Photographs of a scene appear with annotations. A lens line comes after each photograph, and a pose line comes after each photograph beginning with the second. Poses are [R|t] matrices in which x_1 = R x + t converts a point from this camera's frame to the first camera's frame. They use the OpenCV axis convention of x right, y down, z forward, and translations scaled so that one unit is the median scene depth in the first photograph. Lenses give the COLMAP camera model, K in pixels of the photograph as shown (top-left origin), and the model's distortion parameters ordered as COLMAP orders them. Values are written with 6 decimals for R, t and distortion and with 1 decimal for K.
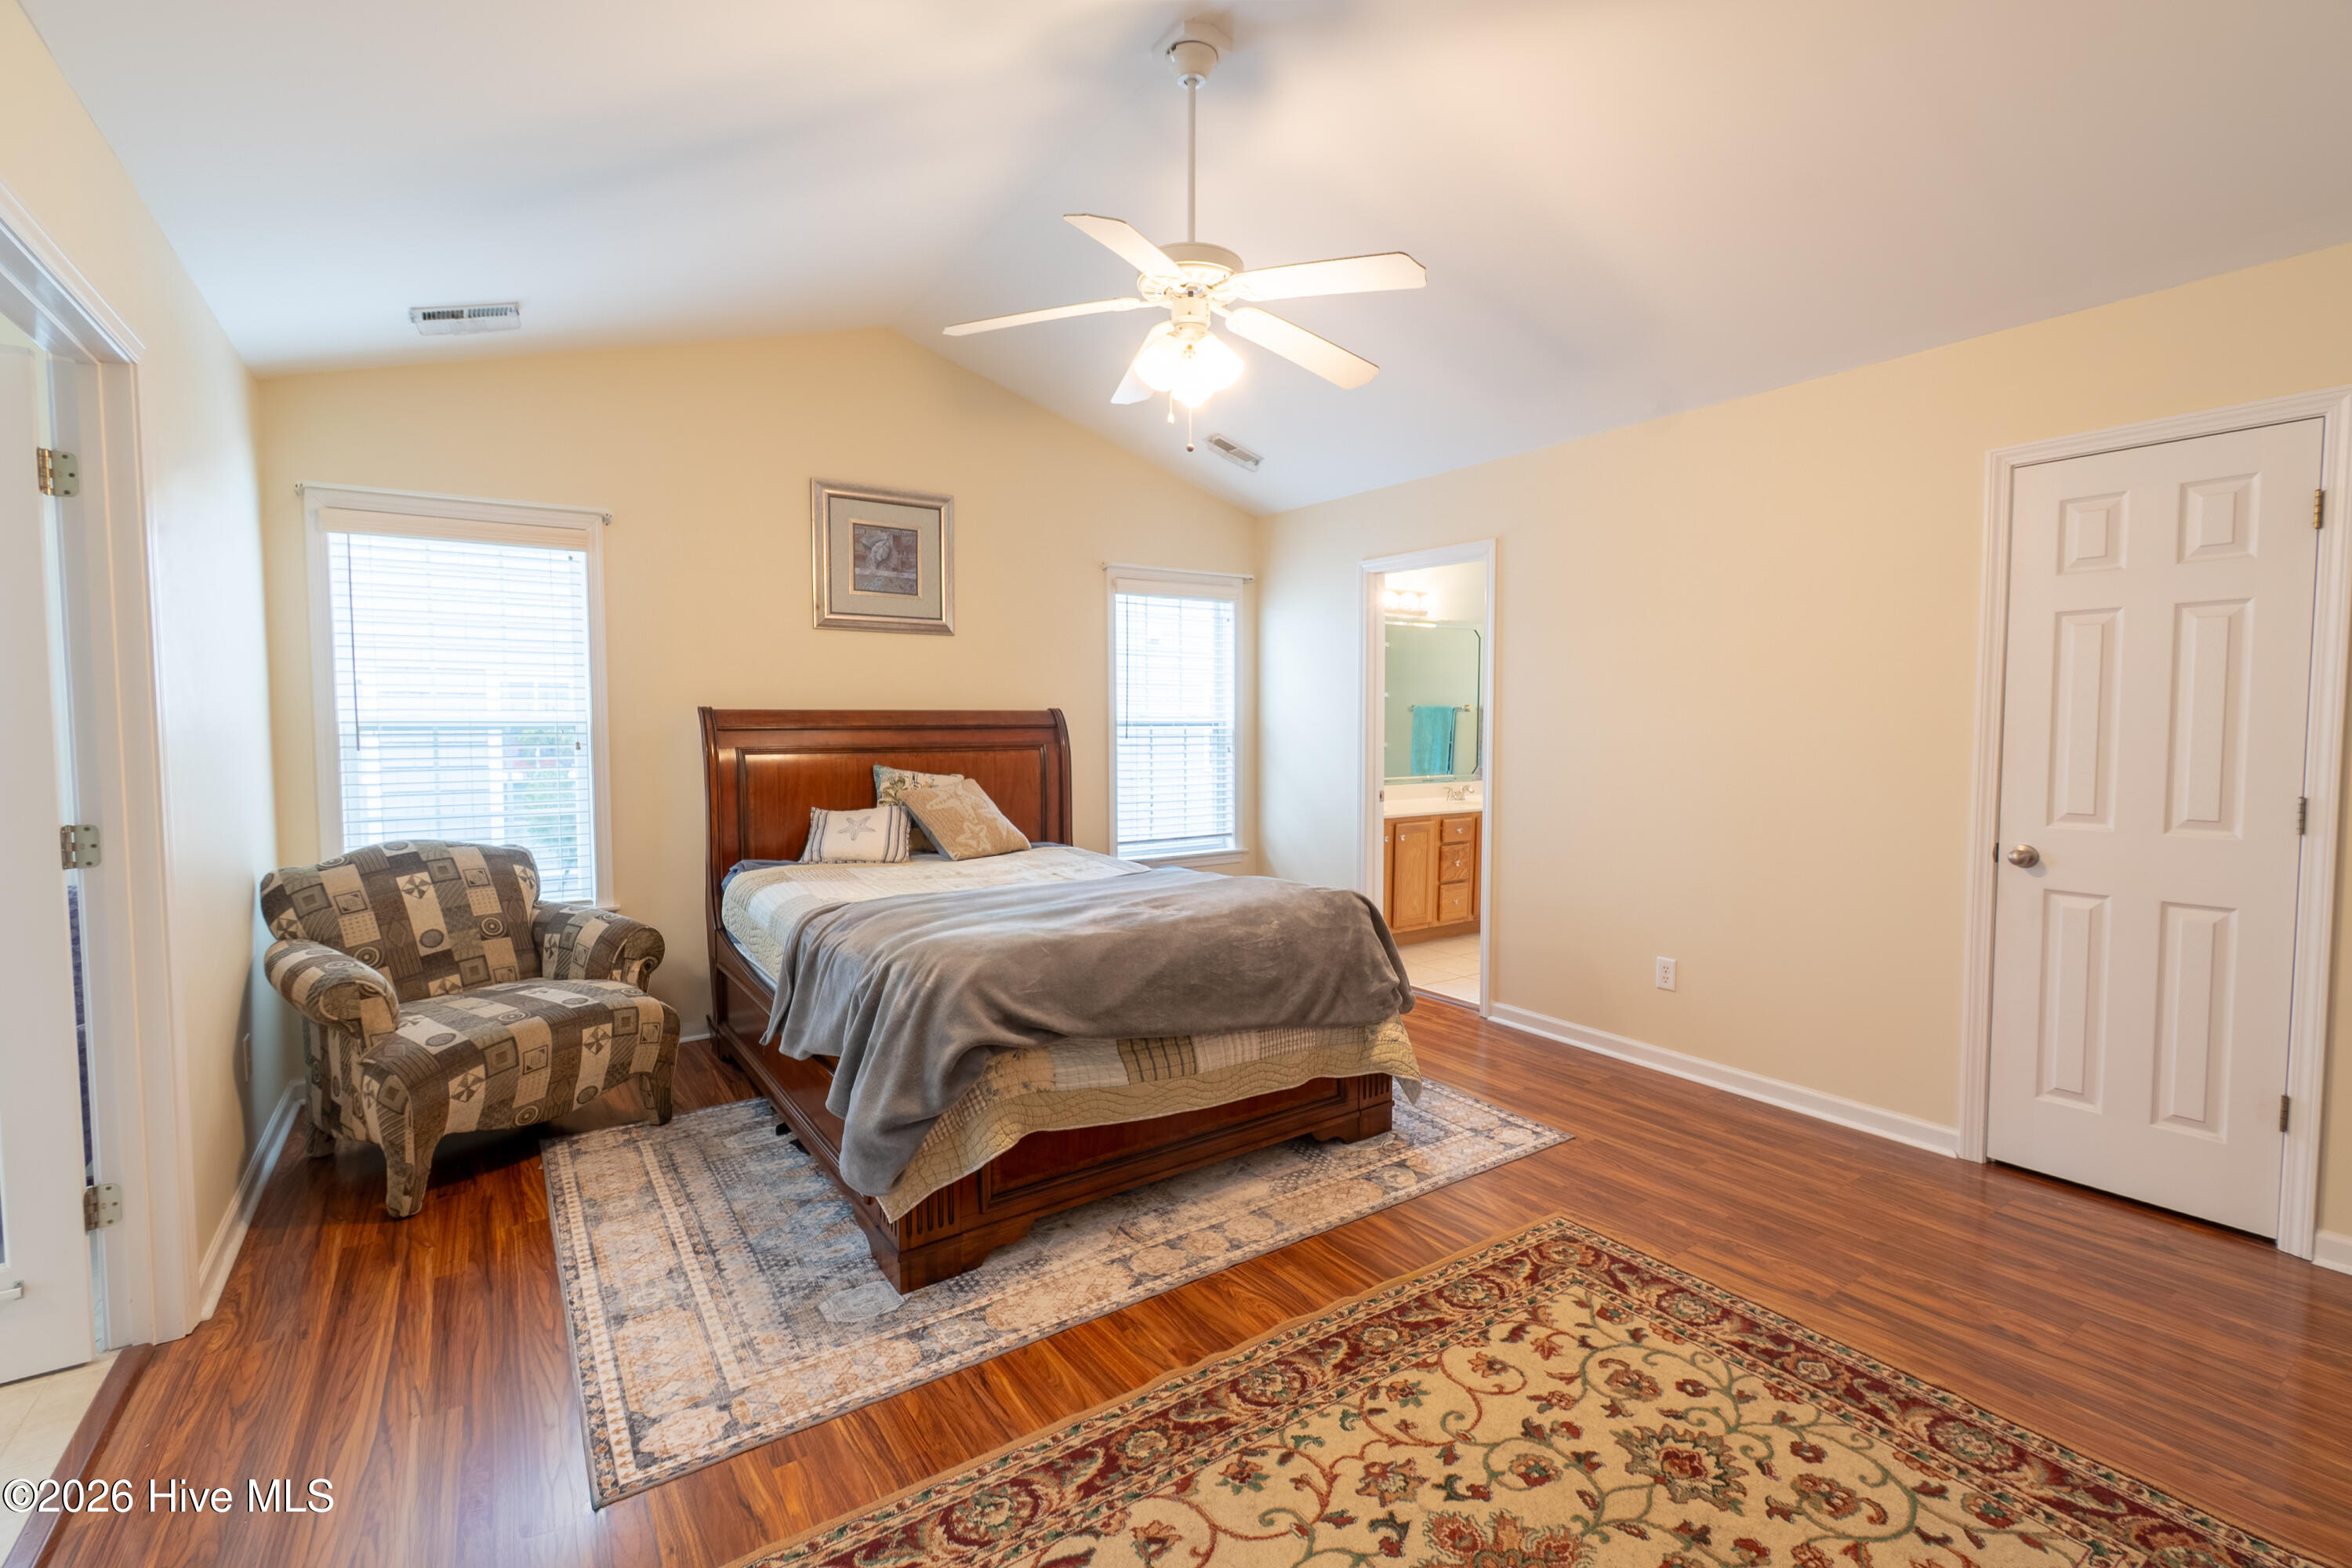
lens RADIAL K [[1025.2, 0, 1177.4], [0, 1025.2, 775.7], [0, 0, 1]] dist [0.016400, -0.009571]
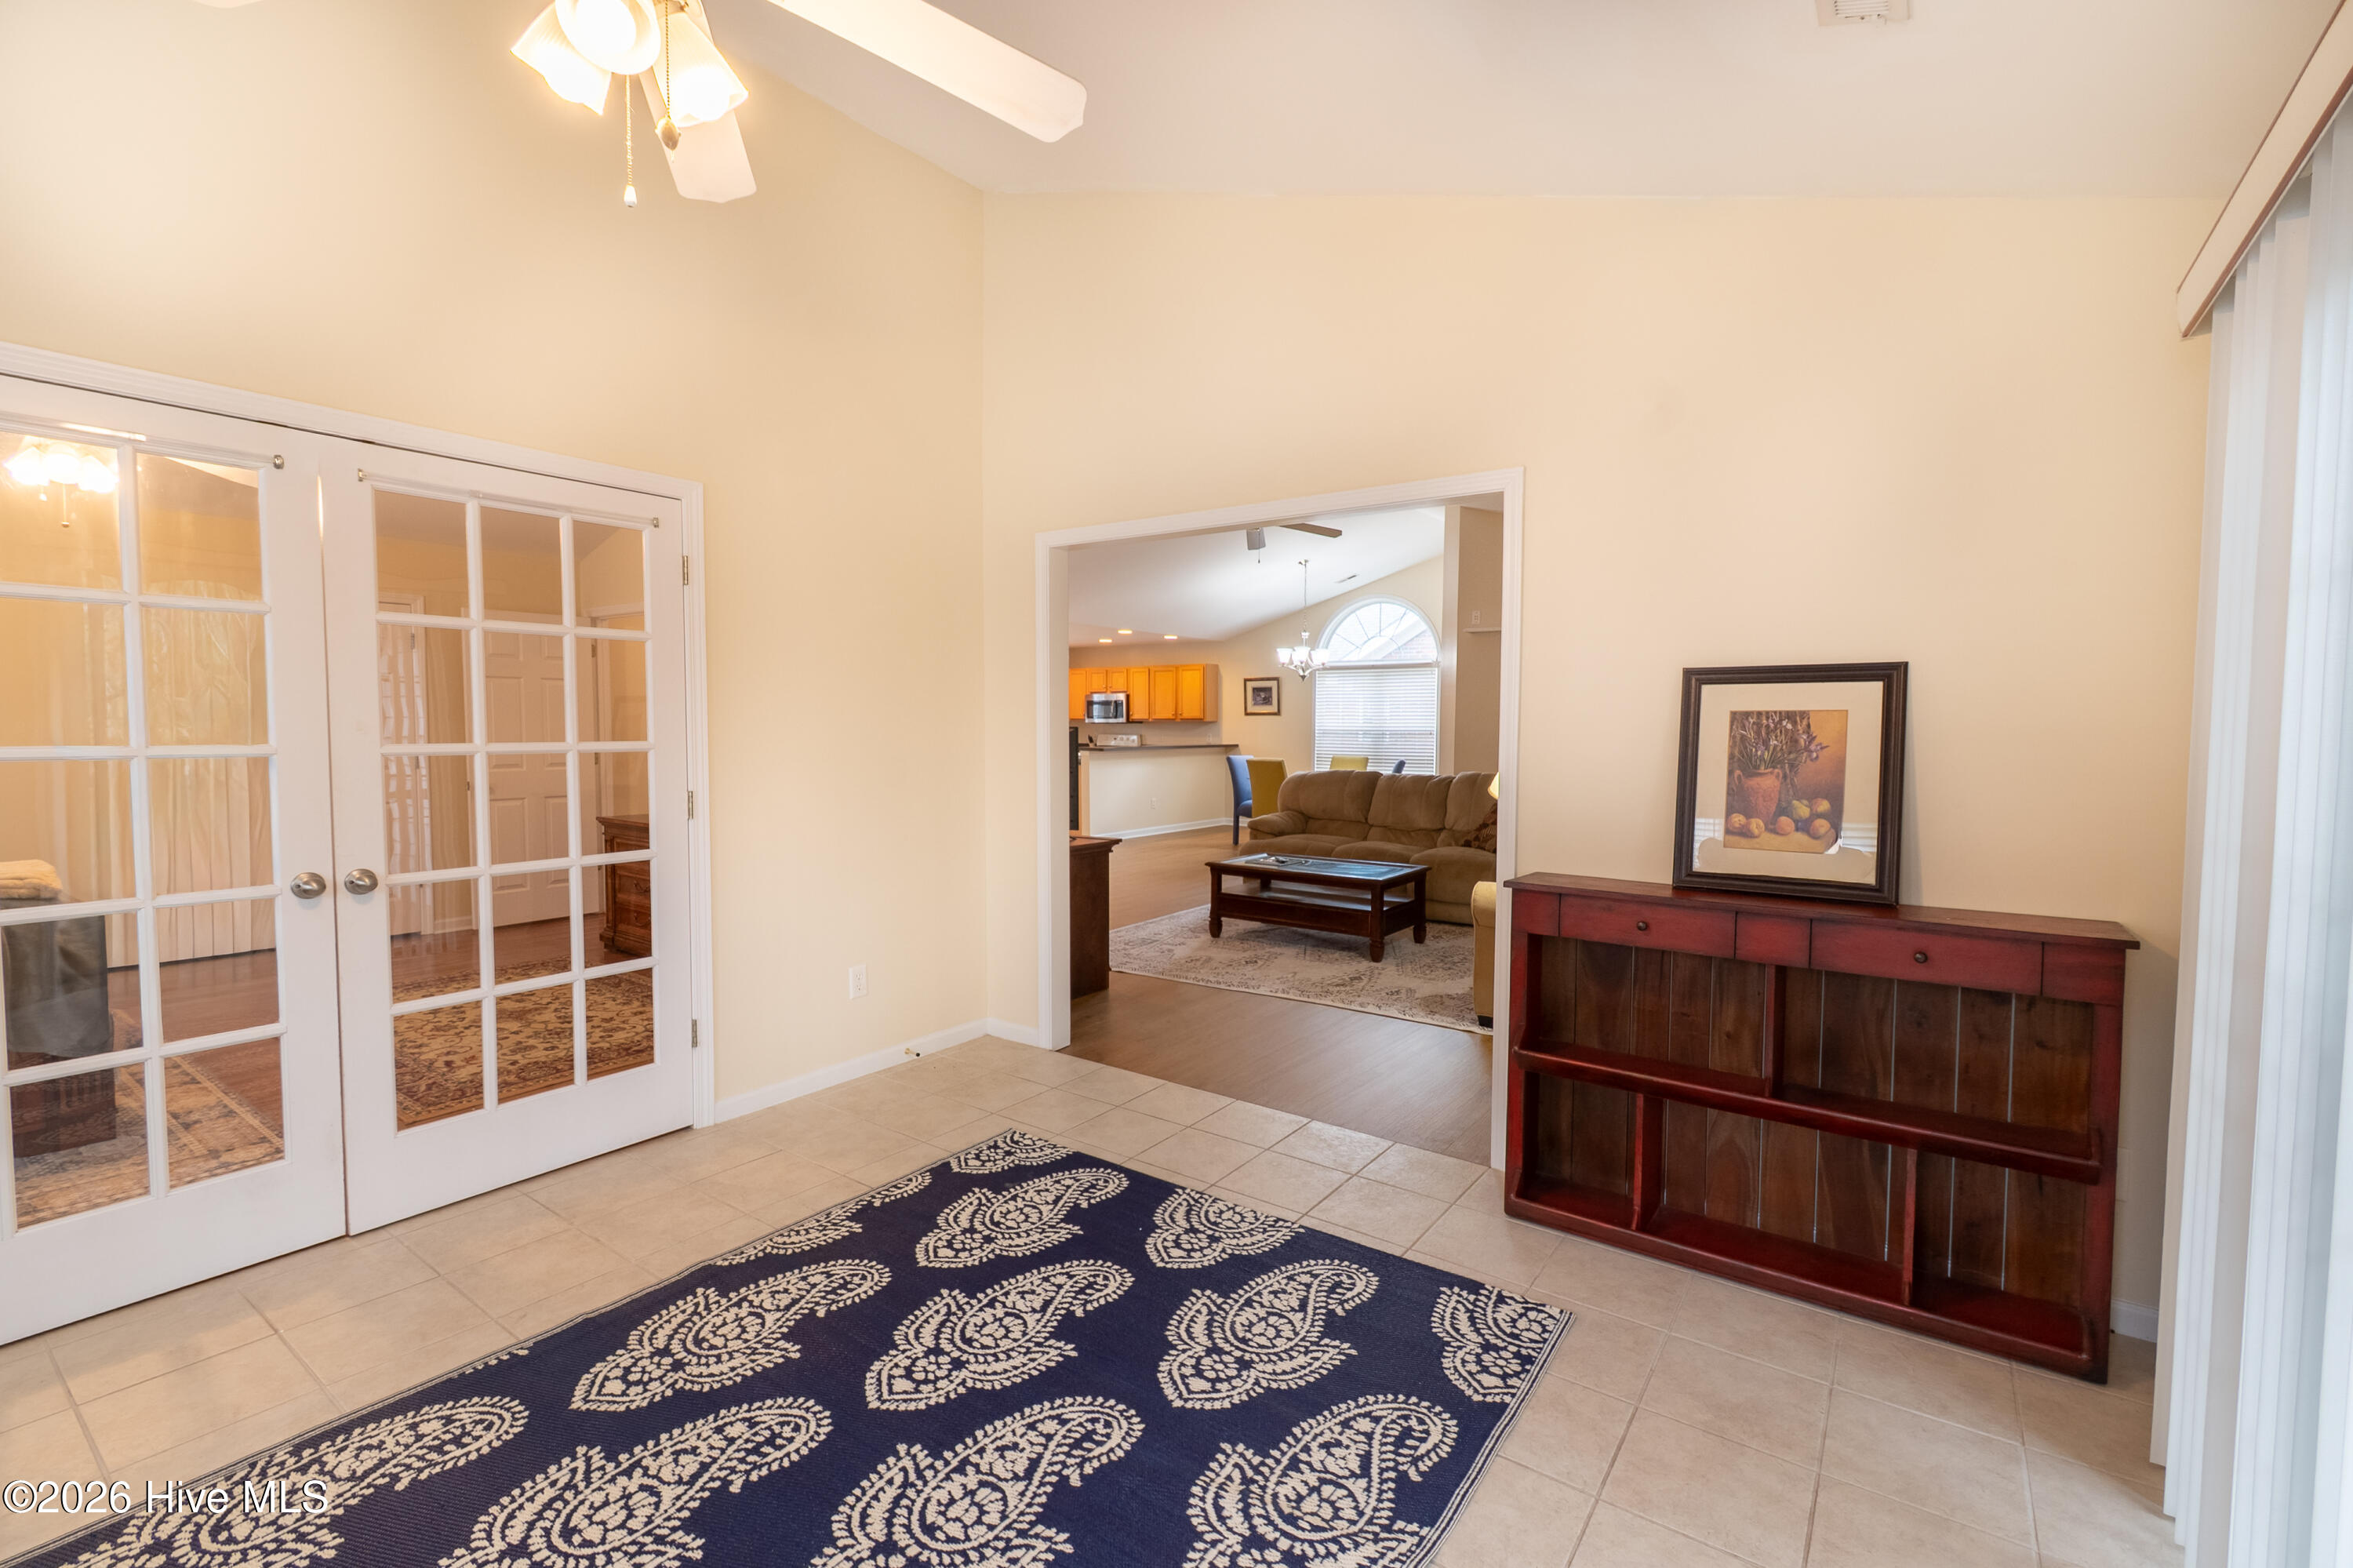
lens RADIAL K [[1025.6, 0, 1177.9], [0, 1025.6, 775.7], [0, 0, 1]] dist [0.016400, -0.009571]
pose [[-0.334452, -0.048122, 0.941184, -1.917654], [0.046393, 0.996644, 0.067443, -0.008426], [-0.941270, 0.066220, -0.331097, 0.079469]]
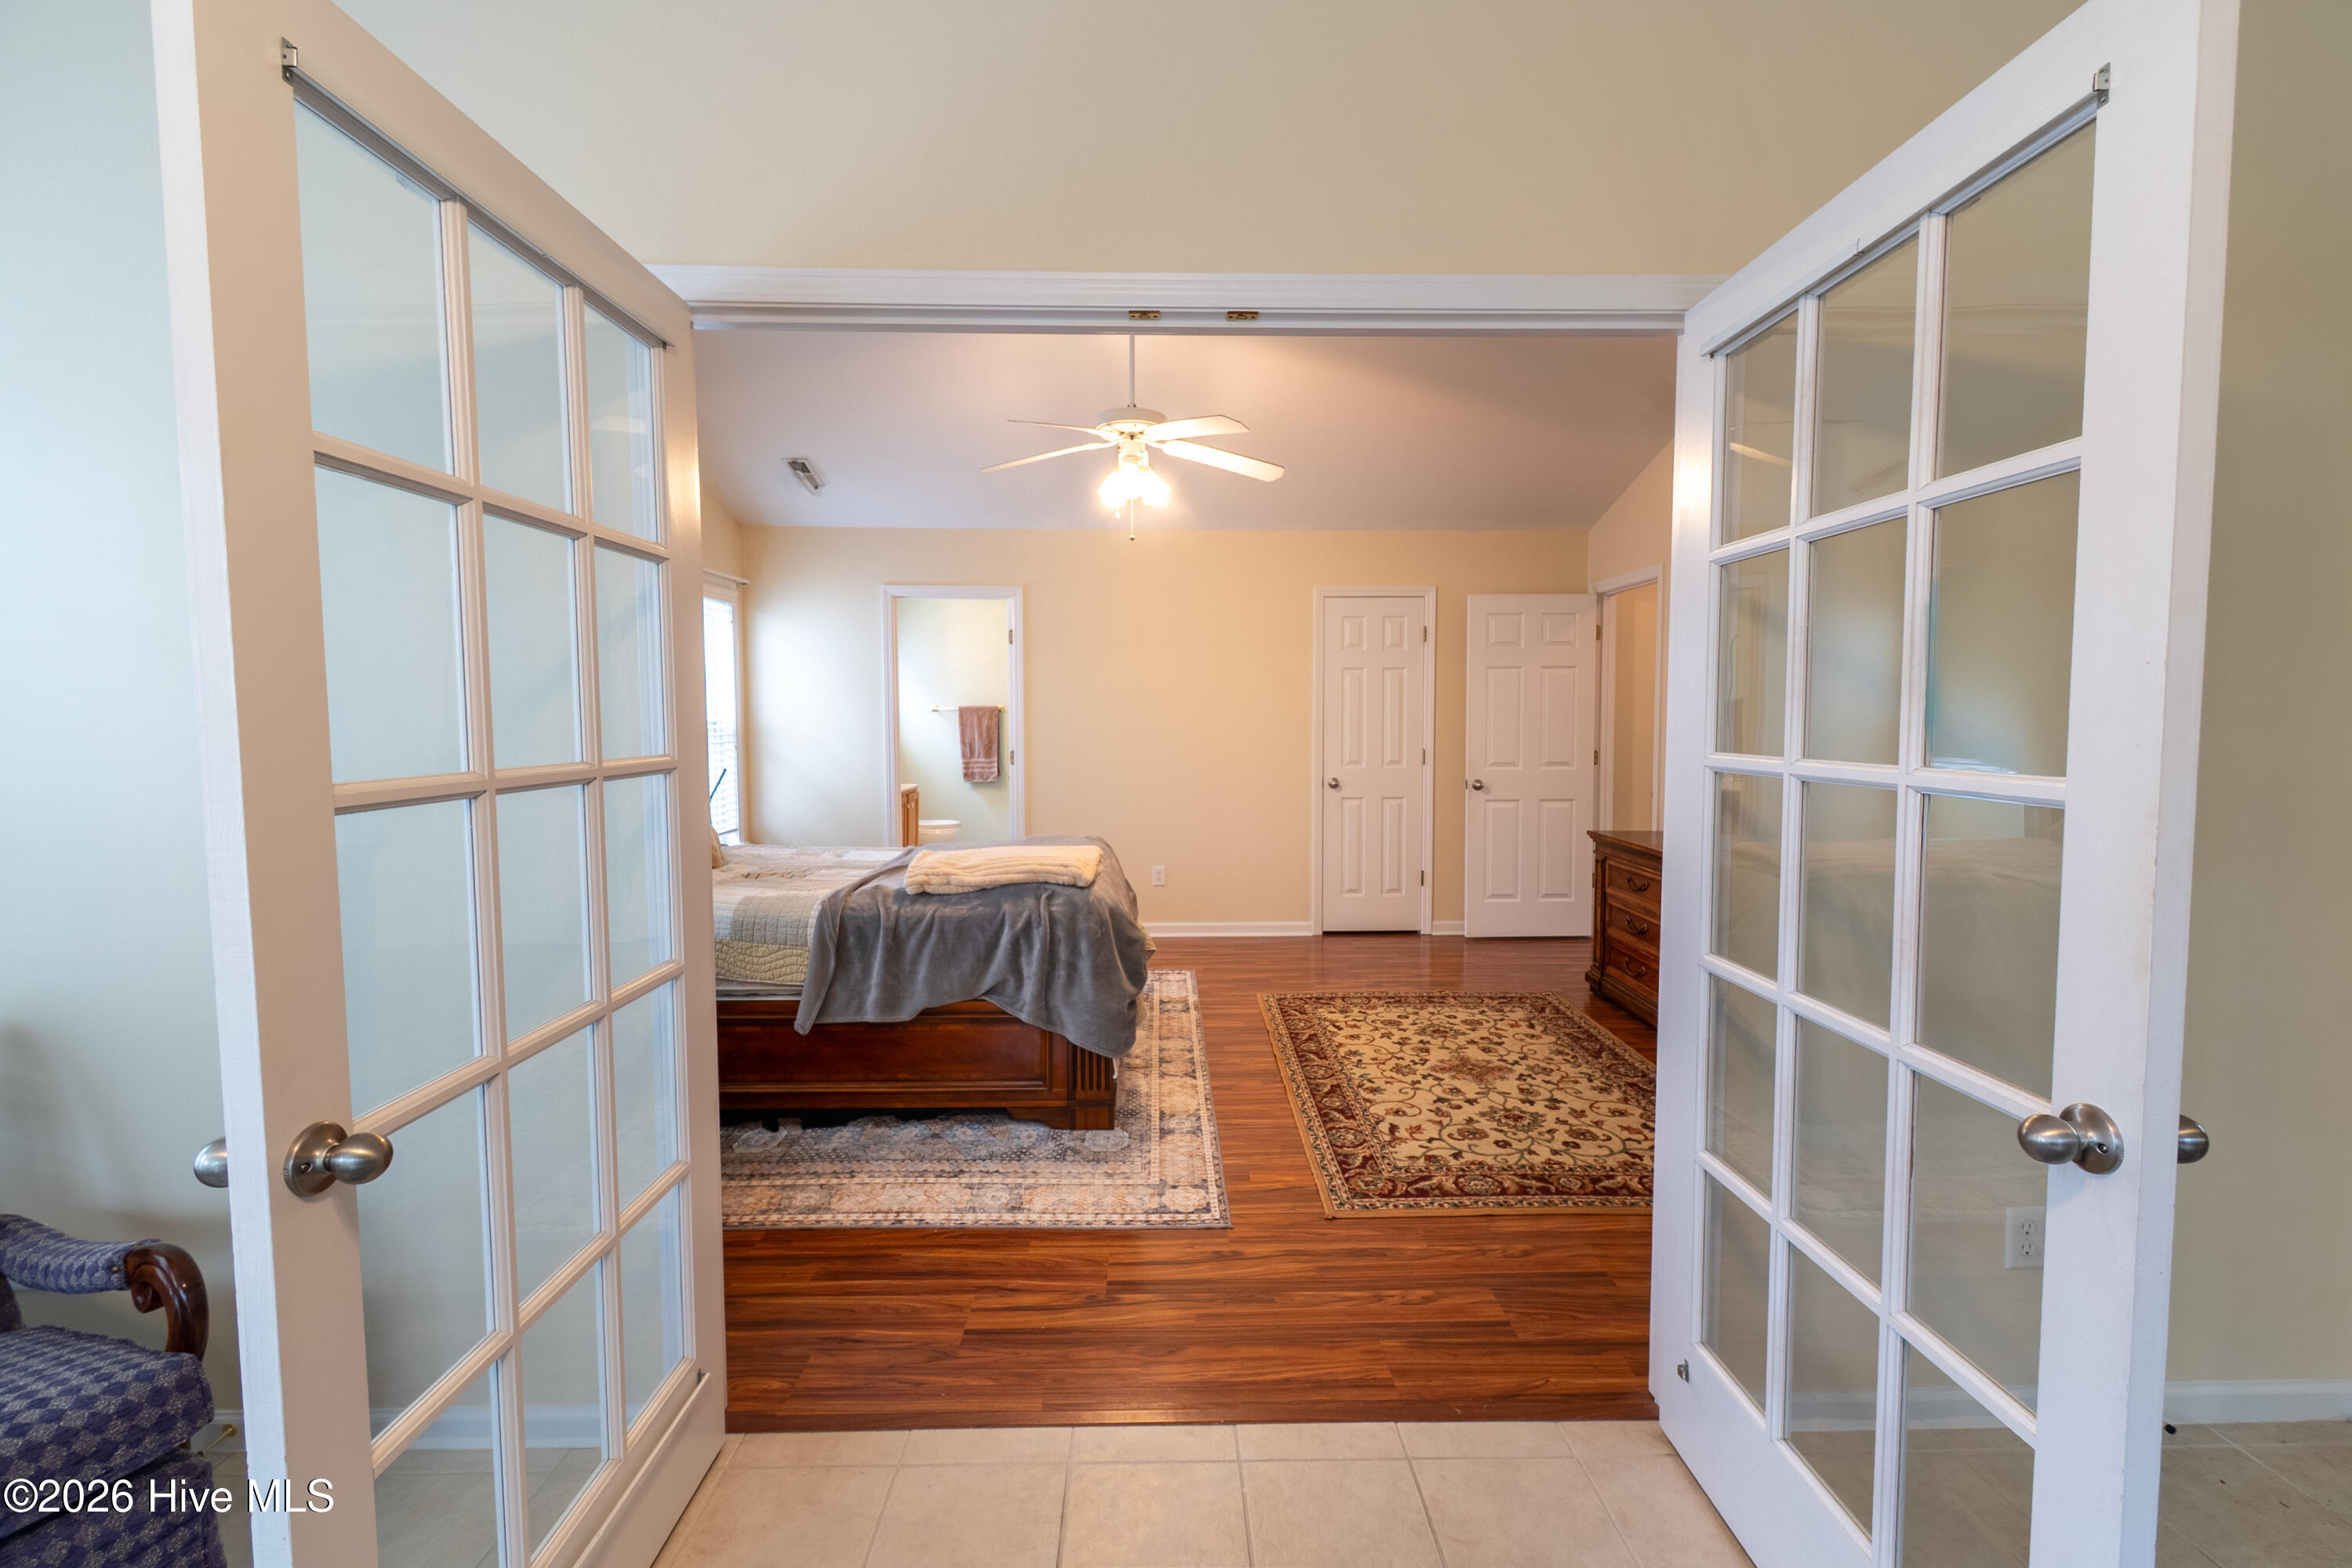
lens RADIAL K [[1025.2, 0, 1177.4], [0, 1025.2, 775.7], [0, 0, 1]] dist [0.016400, -0.009571]
pose [[0.547836, -0.049718, 0.835107, -1.296086], [0.046160, 0.998508, 0.029165, -0.014943], [-0.835311, 0.022571, 0.549314, 0.137150]]
